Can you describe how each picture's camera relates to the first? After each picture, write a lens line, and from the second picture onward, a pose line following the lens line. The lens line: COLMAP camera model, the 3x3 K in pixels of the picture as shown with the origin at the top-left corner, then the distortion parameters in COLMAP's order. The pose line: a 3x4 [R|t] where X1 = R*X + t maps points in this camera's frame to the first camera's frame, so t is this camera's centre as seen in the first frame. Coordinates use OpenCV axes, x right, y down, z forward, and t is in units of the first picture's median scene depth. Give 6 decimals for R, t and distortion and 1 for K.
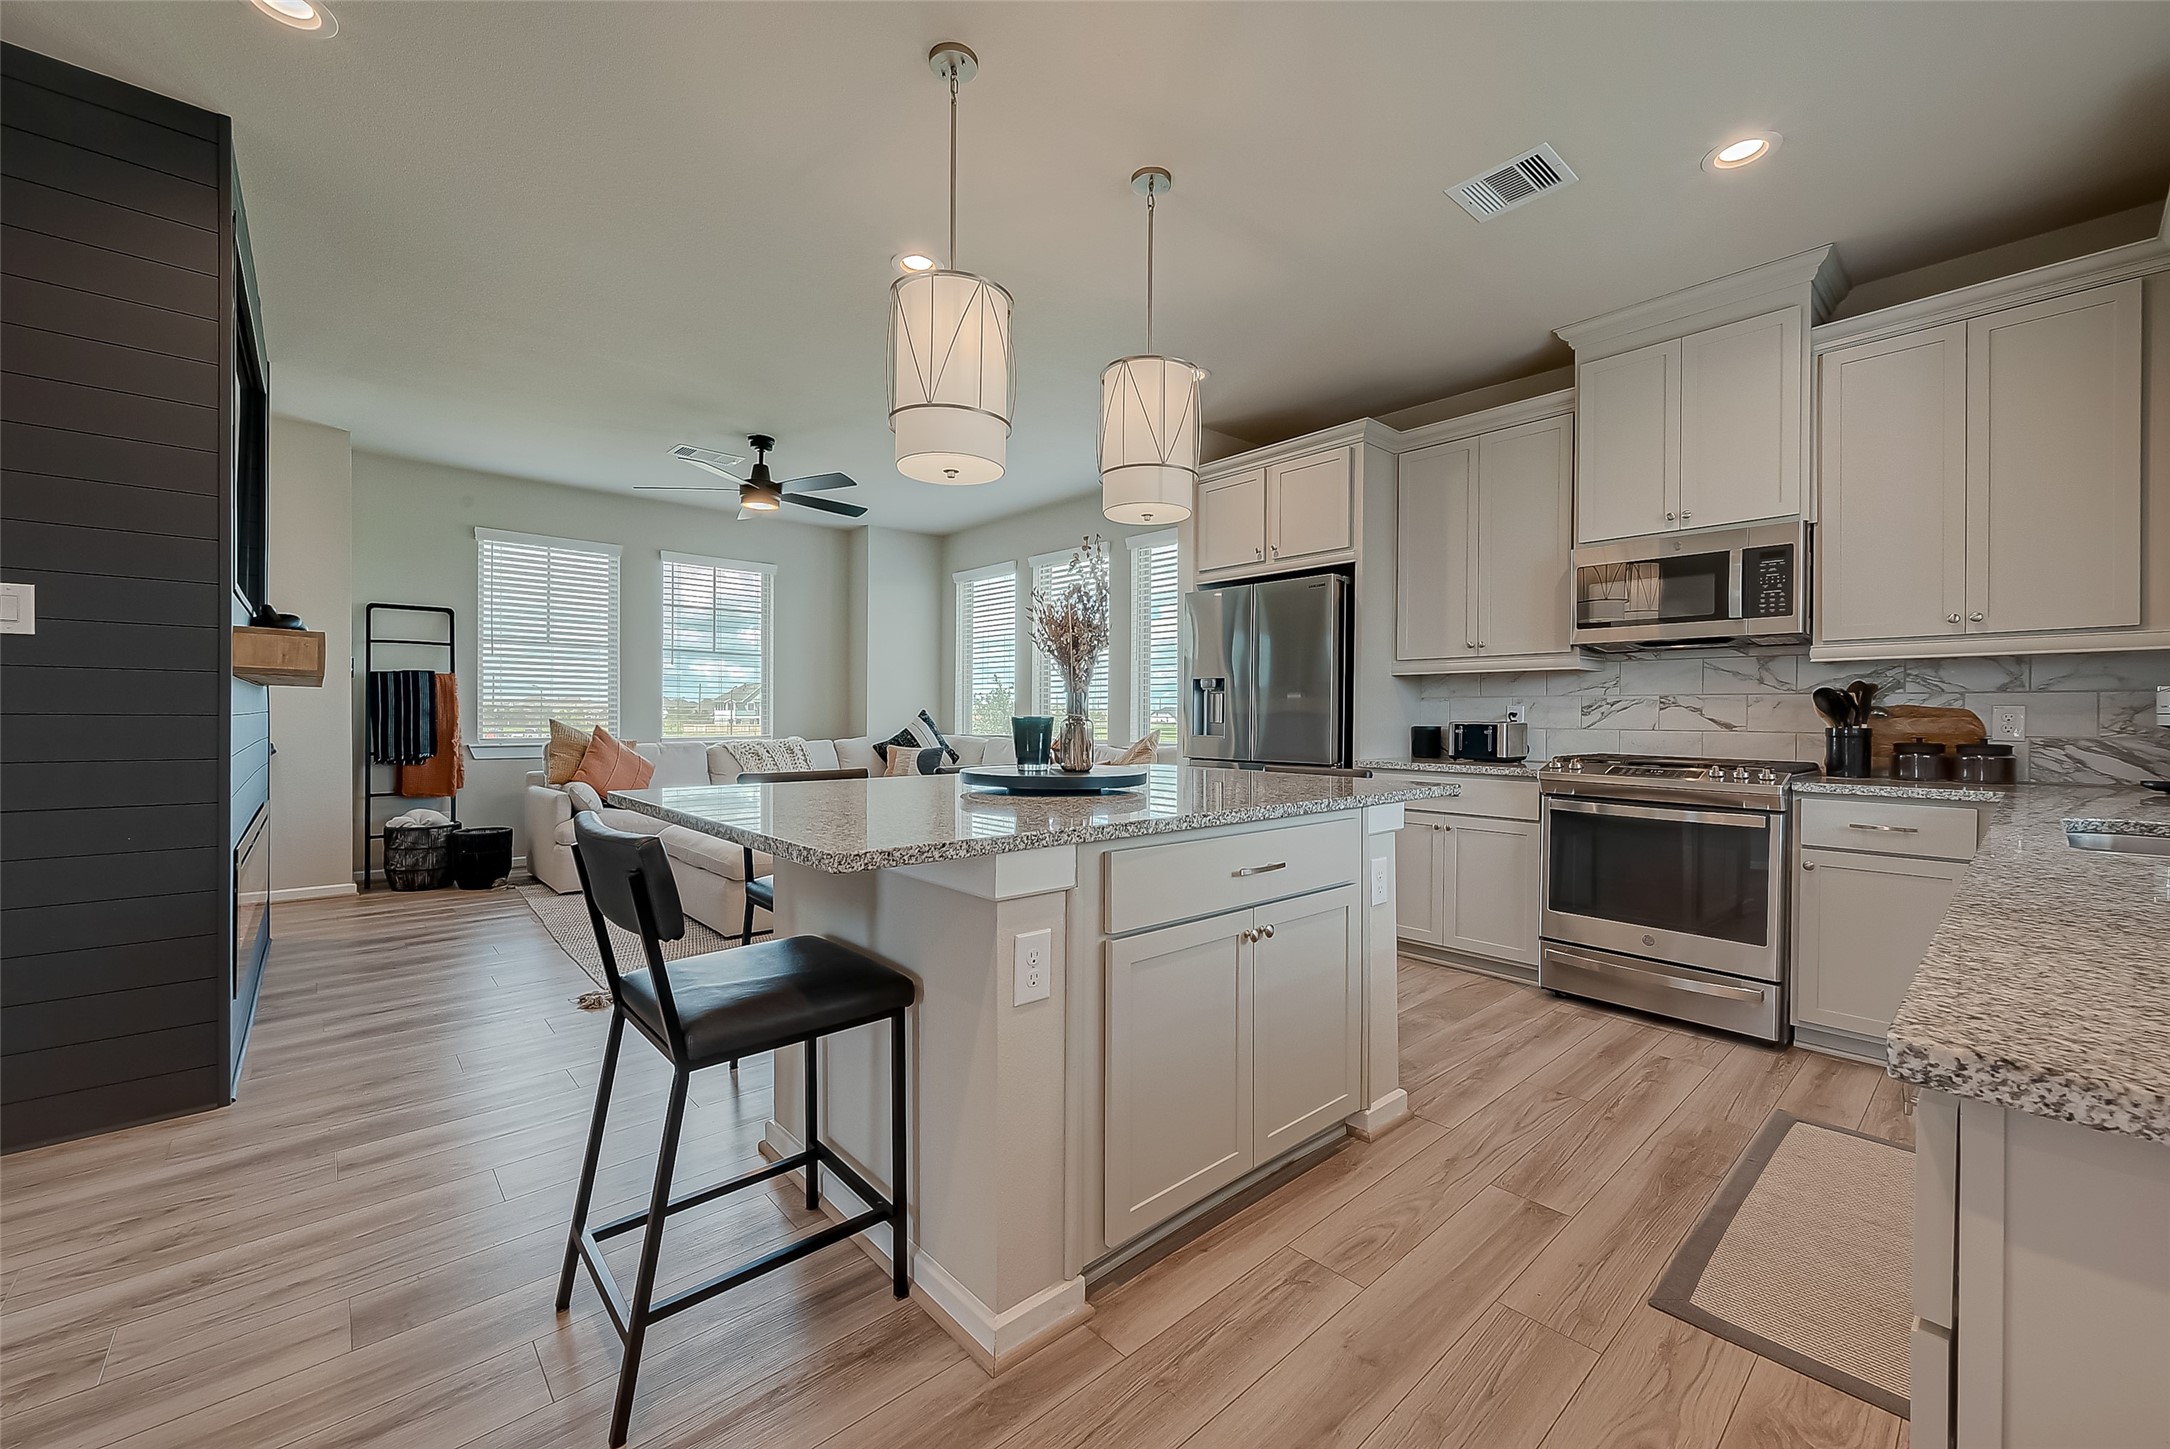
lens RADIAL K [[854.3, 0, 1092.2], [0, 854.3, 719.3], [0, 0, 1]] dist [0.000981, -0.000654]
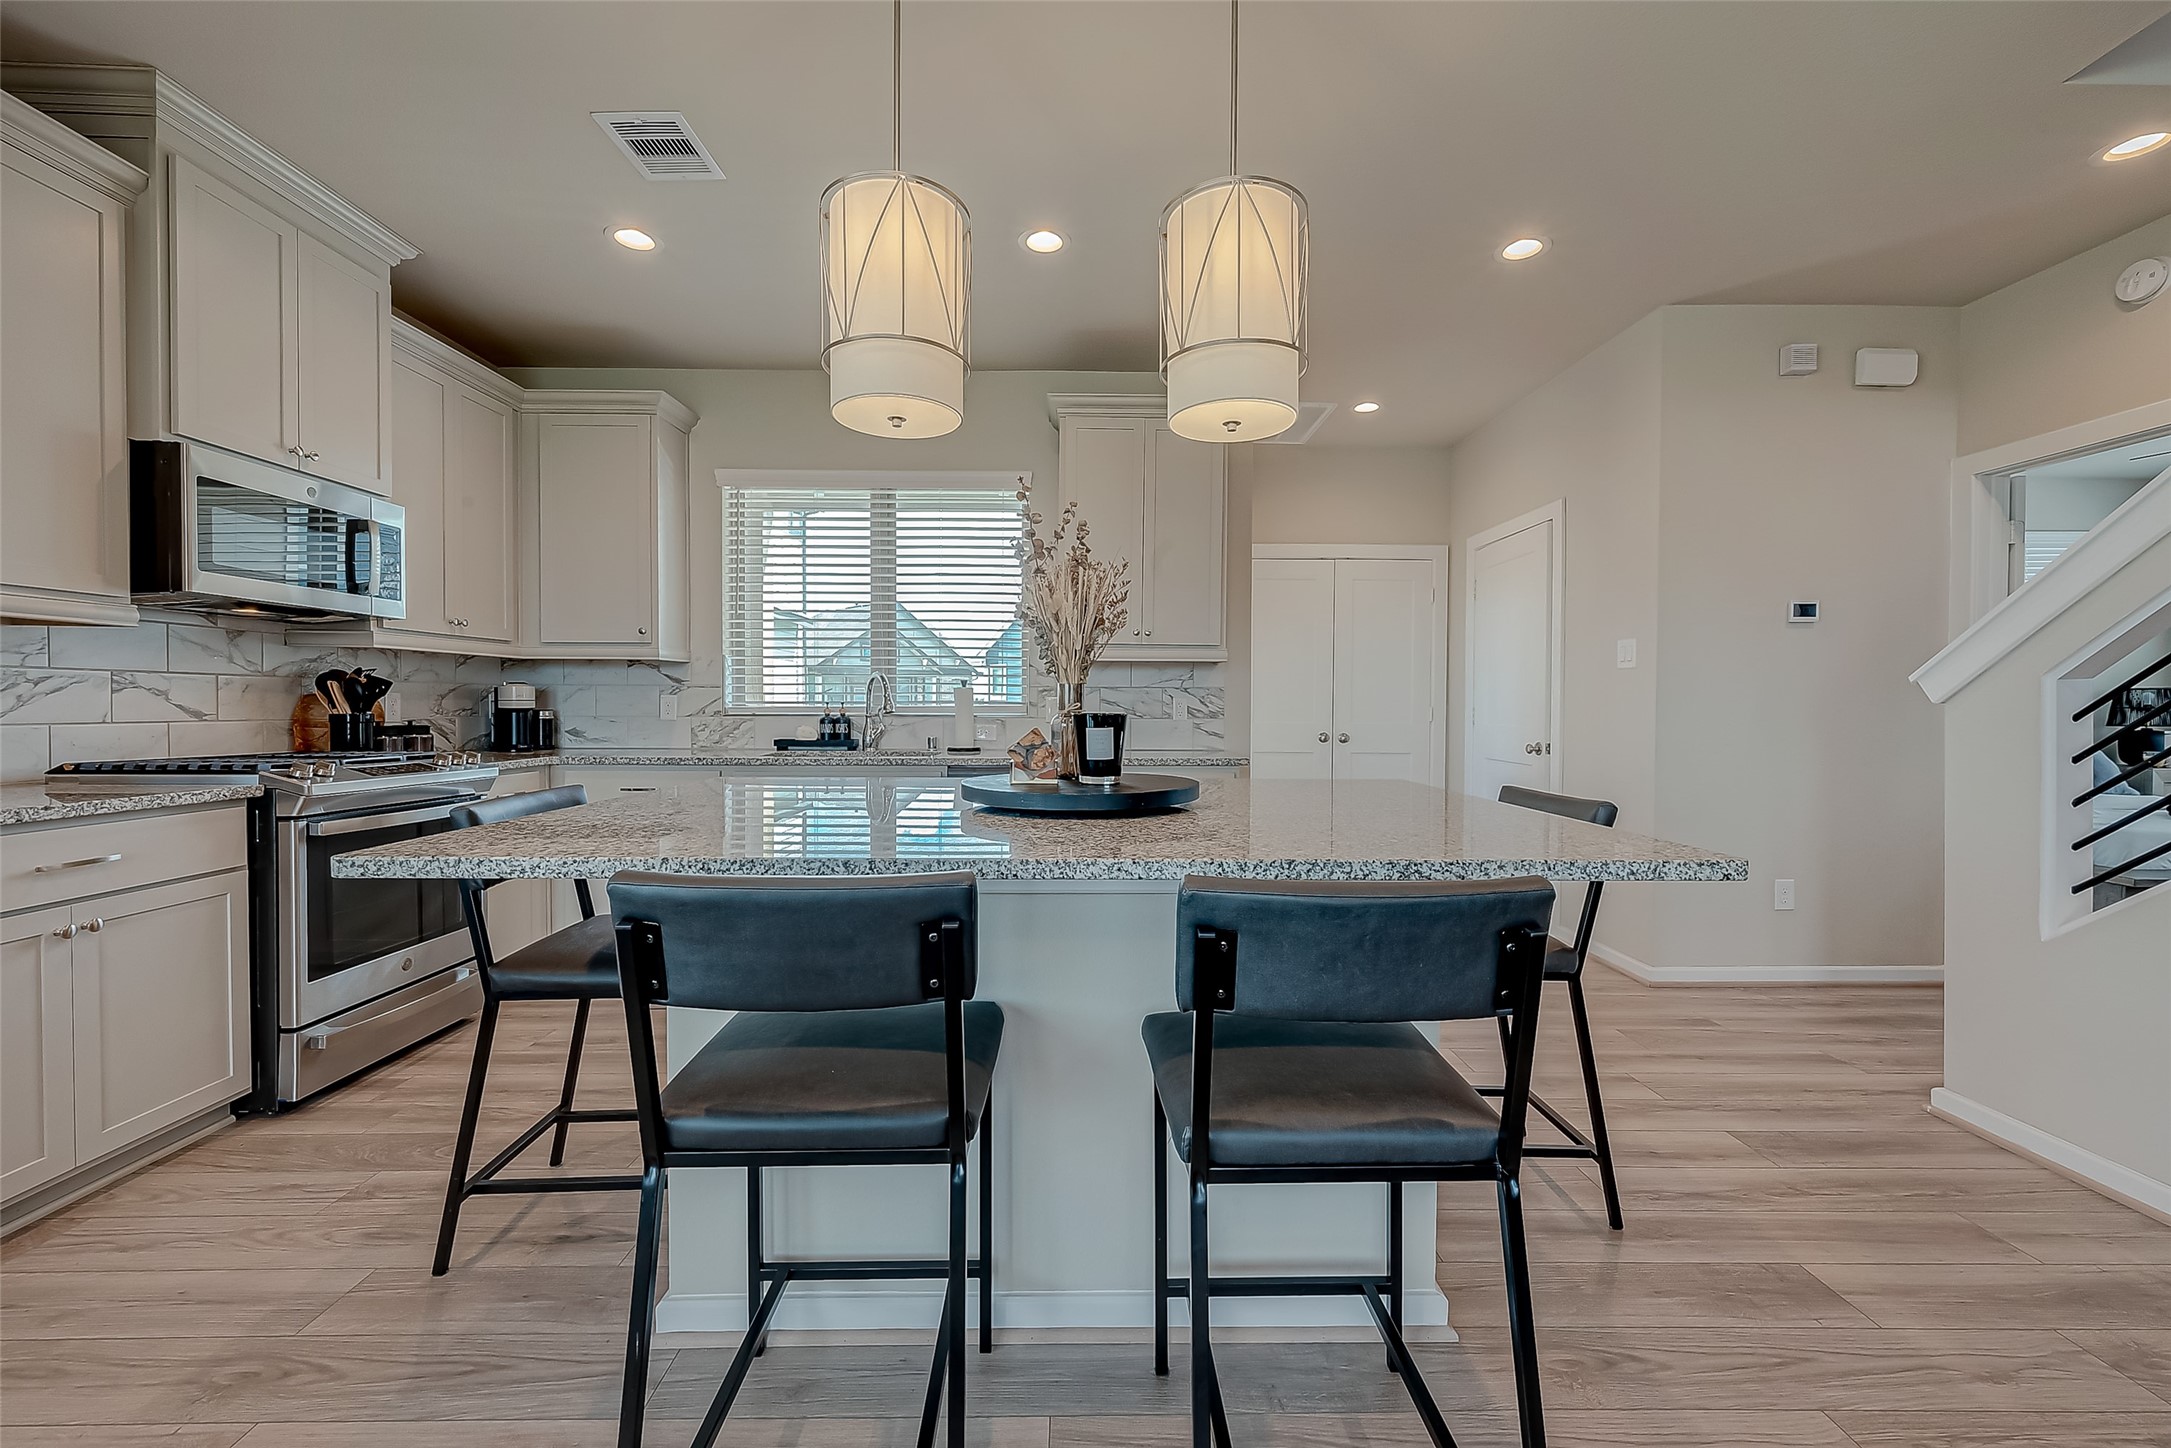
lens RADIAL K [[854.7, 0, 1084.2], [0, 854.7, 720.9], [0, 0, 1]] dist [0.000981, -0.000654]
pose [[-0.742372, -0.018972, 0.669719, -0.387796], [-0.002422, 0.999668, 0.025634, -0.008369], [-0.669983, 0.017408, -0.742172, 1.076529]]
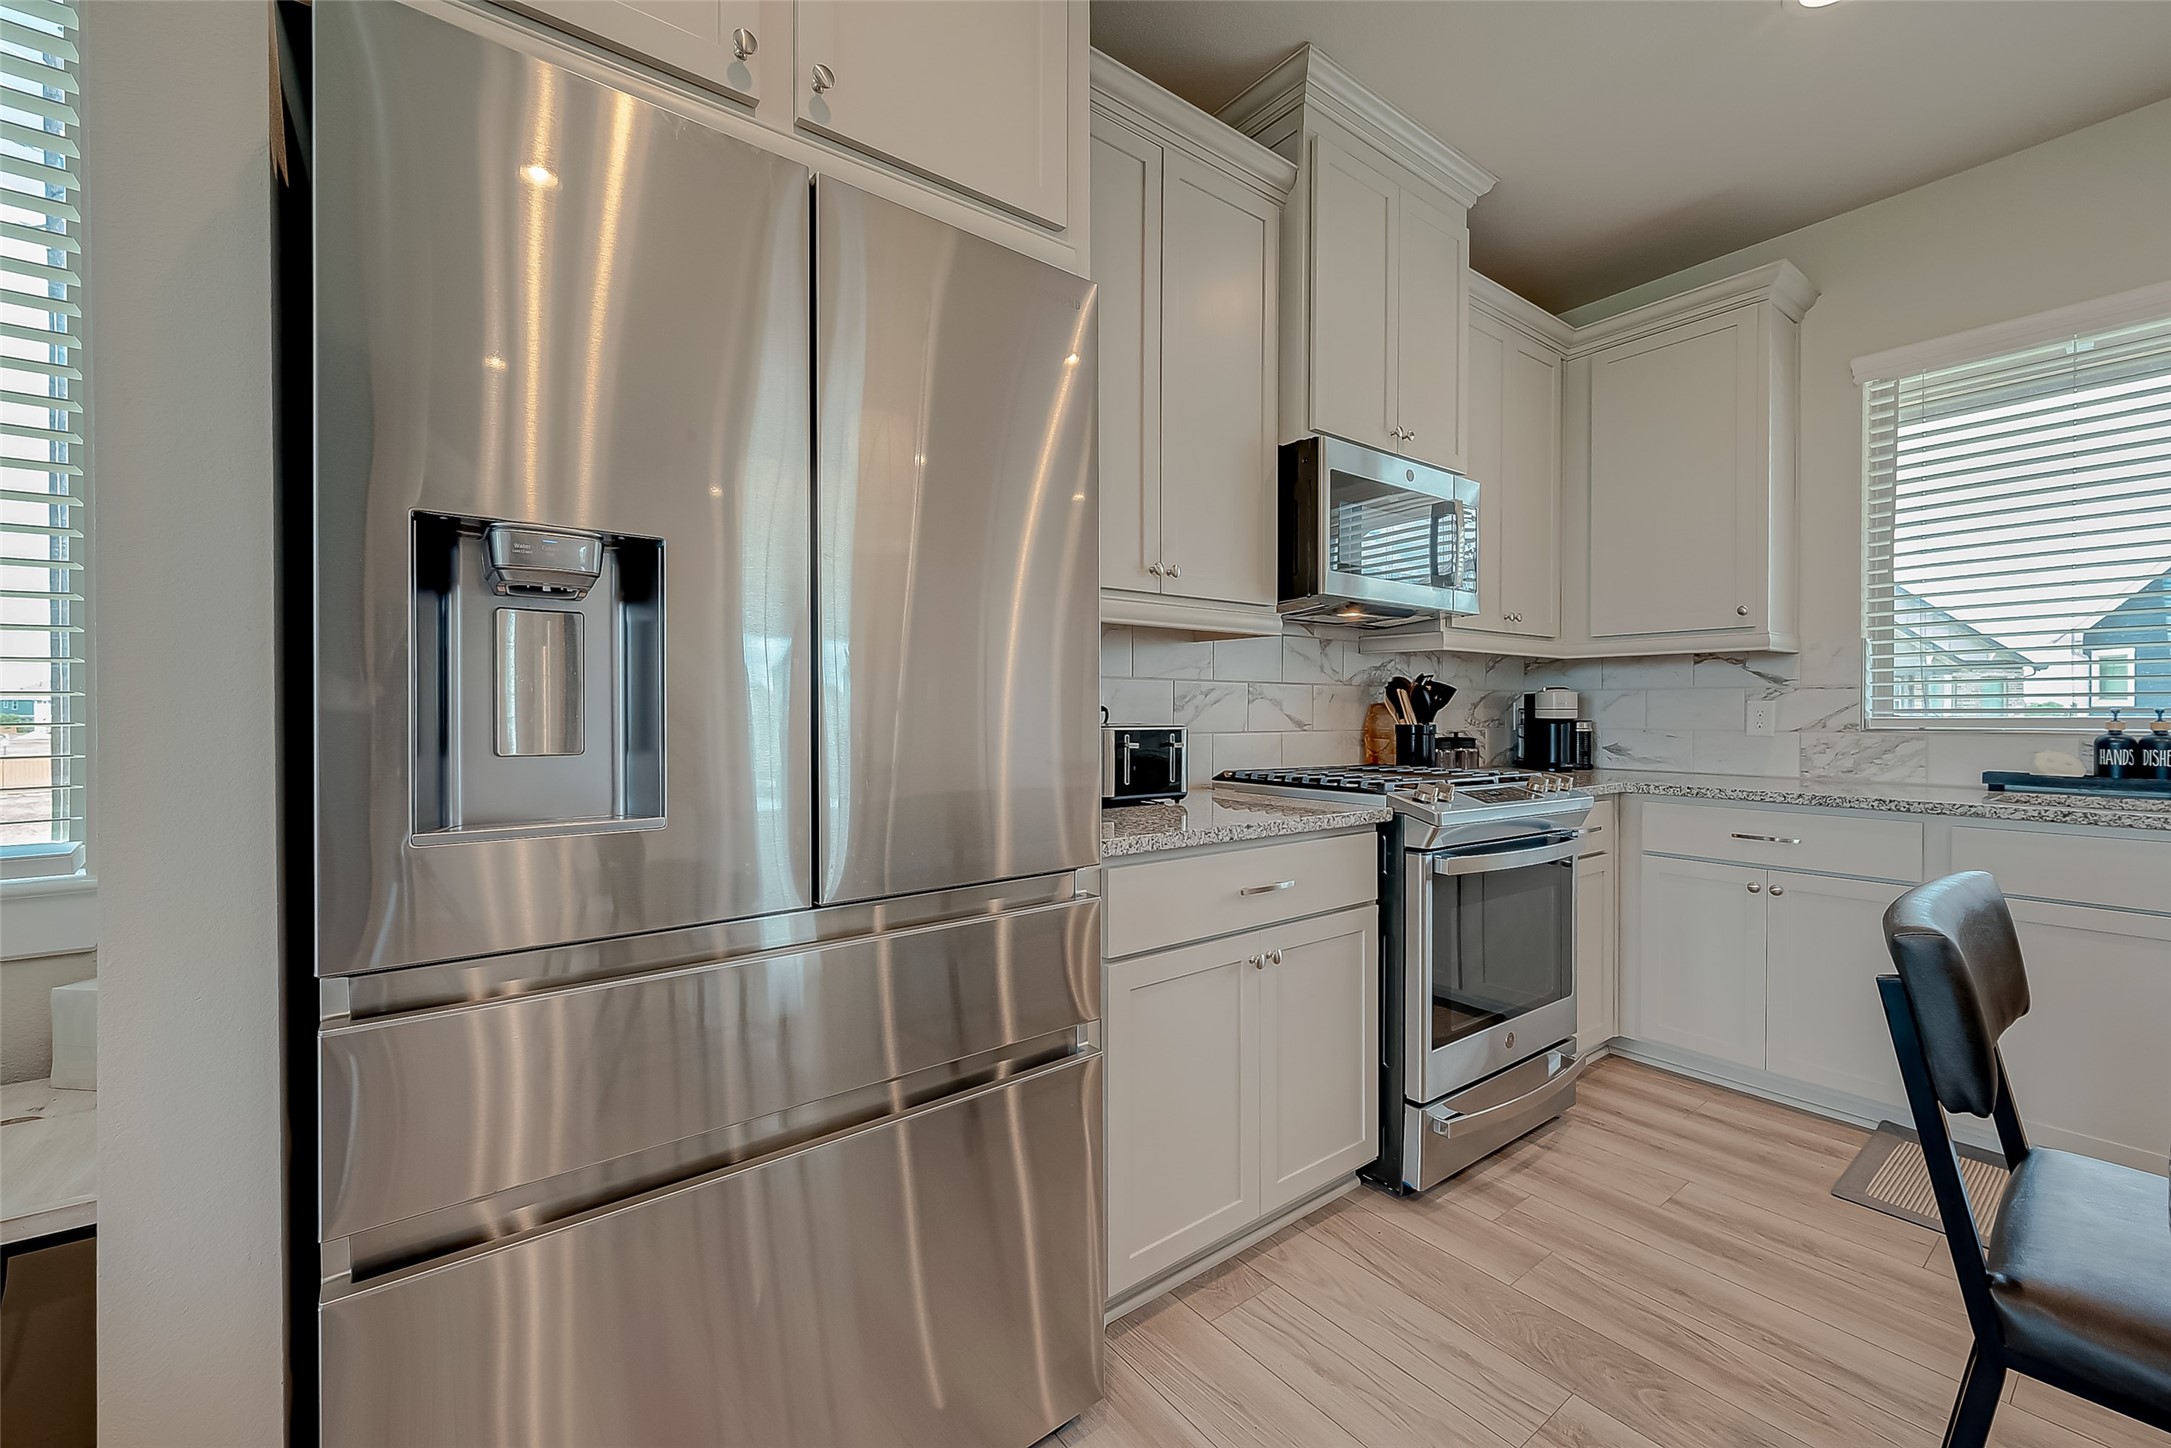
lens RADIAL K [[854.7, 0, 1089.5], [0, 854.7, 722.4], [0, 0, 1]] dist [0.000981, -0.000654]
pose [[0.095564, -0.016607, 0.995285, -0.054117], [0.004298, 0.999858, 0.016271, -0.007679], [-0.995414, 0.002723, 0.095622, 1.159401]]
